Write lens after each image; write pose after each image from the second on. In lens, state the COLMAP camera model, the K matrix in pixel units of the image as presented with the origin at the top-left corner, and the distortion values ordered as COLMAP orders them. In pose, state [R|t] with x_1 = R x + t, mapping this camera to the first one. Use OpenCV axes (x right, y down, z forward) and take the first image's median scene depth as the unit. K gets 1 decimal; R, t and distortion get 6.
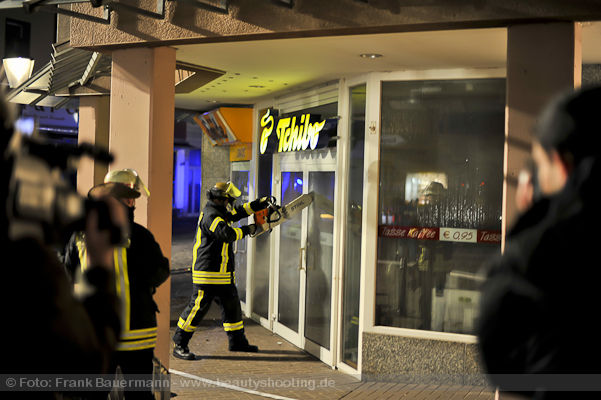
lens RADIAL K [[865.2, 0, 300.5], [0, 865.2, 200.0], [0, 0, 1]] dist [-0.137257, 0.039837]
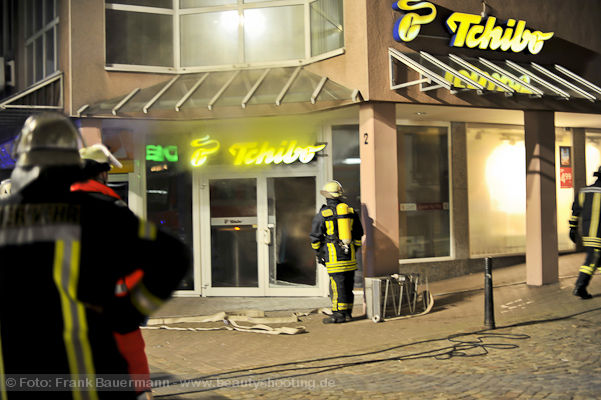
lens RADIAL K [[865.2, 0, 300.5], [0, 865.2, 200.0], [0, 0, 1]] dist [-0.137257, 0.039837]
pose [[0.523998, -0.033141, 0.851074, -1.358585], [0.056489, 0.998395, 0.004098, 0.003314], [-0.849844, 0.045929, 0.525029, 0.173270]]
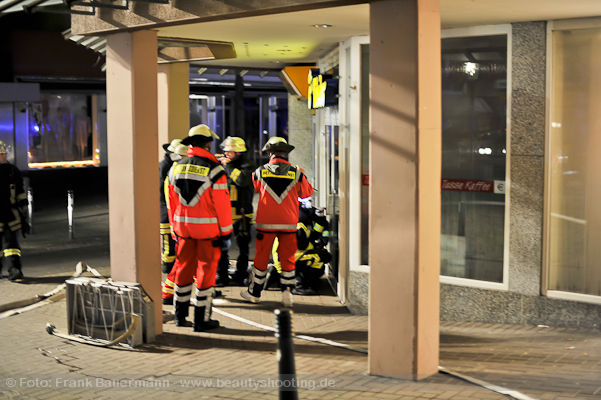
lens RADIAL K [[865.2, 0, 300.5], [0, 865.2, 200.0], [0, 0, 1]] dist [-0.137257, 0.039837]
pose [[0.967795, -0.007075, -0.251639, 0.266978], [0.023568, 0.997761, 0.062592, -0.009110], [0.250633, -0.066507, 0.965795, -0.086580]]
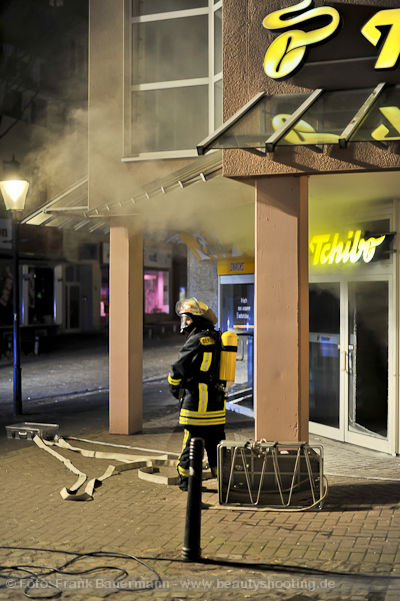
lens RADIAL K [[889.1, 0, 200.0], [0, 889.1, 300.5], [0, 0, 1]] dist [-0.111459, 0.055672]
pose [[0.994983, -0.029439, 0.095615, -0.315391], [0.030826, 0.999439, -0.013059, -0.000244], [-0.095177, 0.015941, 0.995333, -0.124275]]
